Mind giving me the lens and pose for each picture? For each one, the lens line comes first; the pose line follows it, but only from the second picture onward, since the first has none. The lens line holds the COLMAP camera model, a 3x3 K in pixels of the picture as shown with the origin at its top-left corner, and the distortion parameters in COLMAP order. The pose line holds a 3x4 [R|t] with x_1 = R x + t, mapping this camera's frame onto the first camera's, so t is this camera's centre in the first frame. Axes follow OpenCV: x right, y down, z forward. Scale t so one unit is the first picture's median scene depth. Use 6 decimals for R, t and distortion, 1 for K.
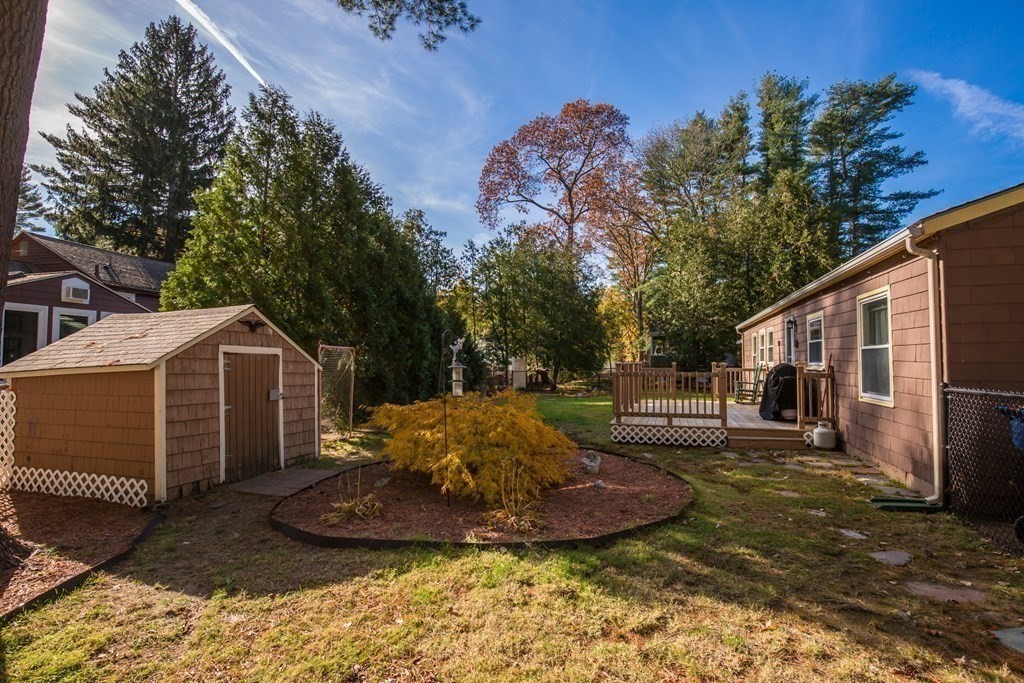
lens RADIAL K [[488.3, 0, 504.5], [0, 488.3, 344.6], [0, 0, 1]] dist [-0.024925, 0.000739]
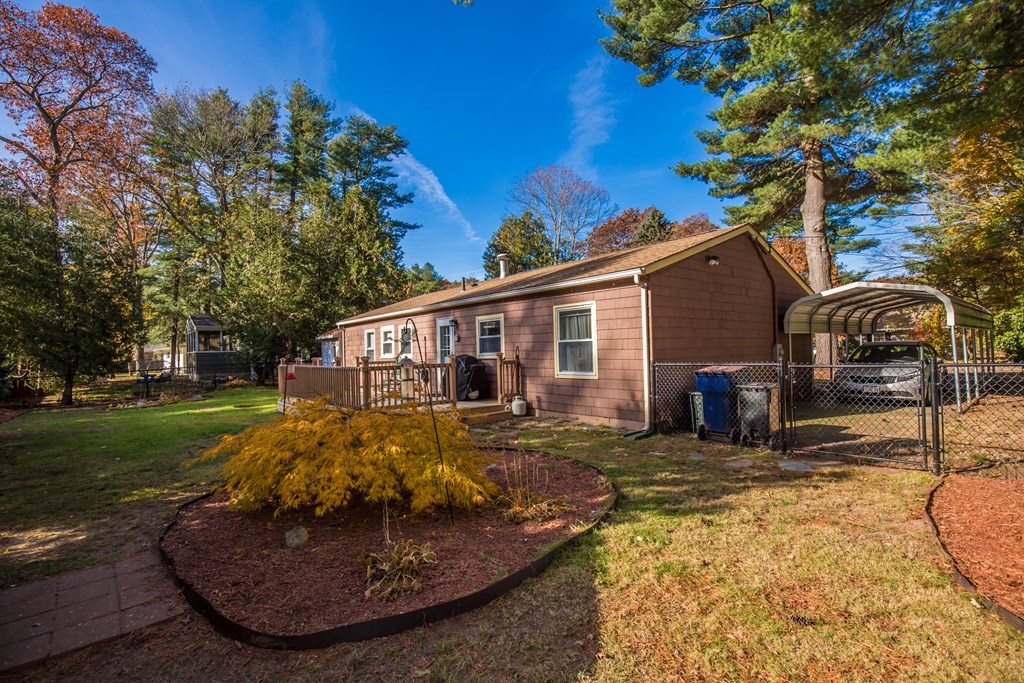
lens RADIAL K [[488.3, 0, 509.1], [0, 488.3, 340.0], [0, 0, 1]] dist [-0.024925, 0.000739]
pose [[0.530740, 0.003017, 0.847530, -0.110730], [-0.001211, 0.999995, -0.002801, 0.001413], [-0.847534, 0.000460, 0.530741, 0.064455]]
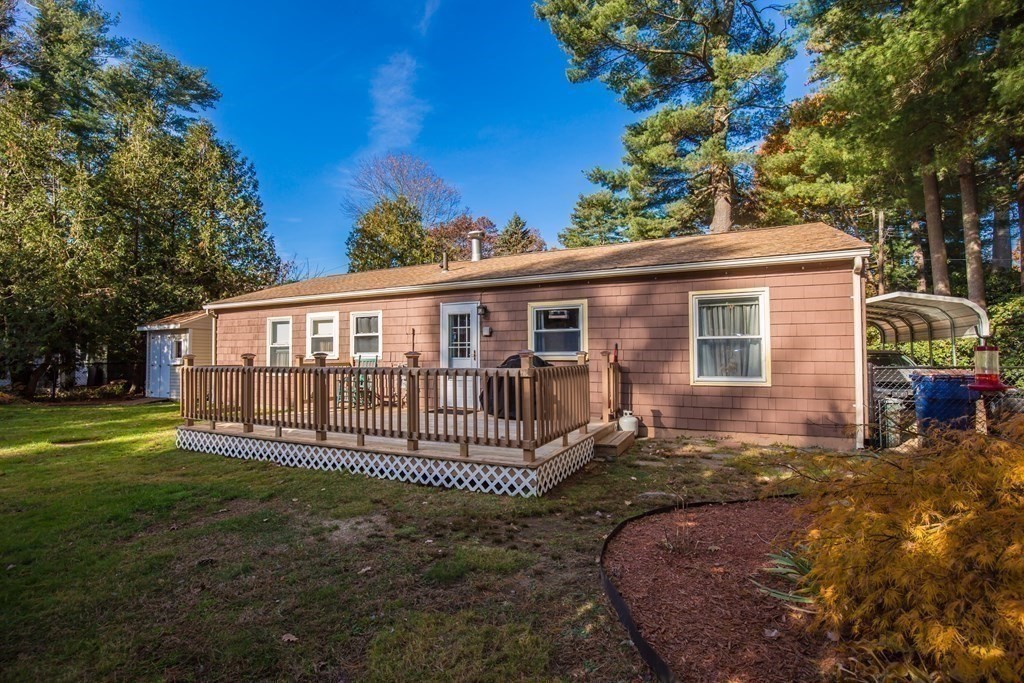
lens RADIAL K [[477.7, 0, 505.1], [0, 477.7, 339.6], [0, 0, 1]] dist [-0.020394, 0.000929]
pose [[0.117091, 0.028826, 0.992703, -0.077240], [-0.024734, 0.999353, -0.026101, 0.009586], [-0.992813, -0.021497, 0.117728, 0.246778]]
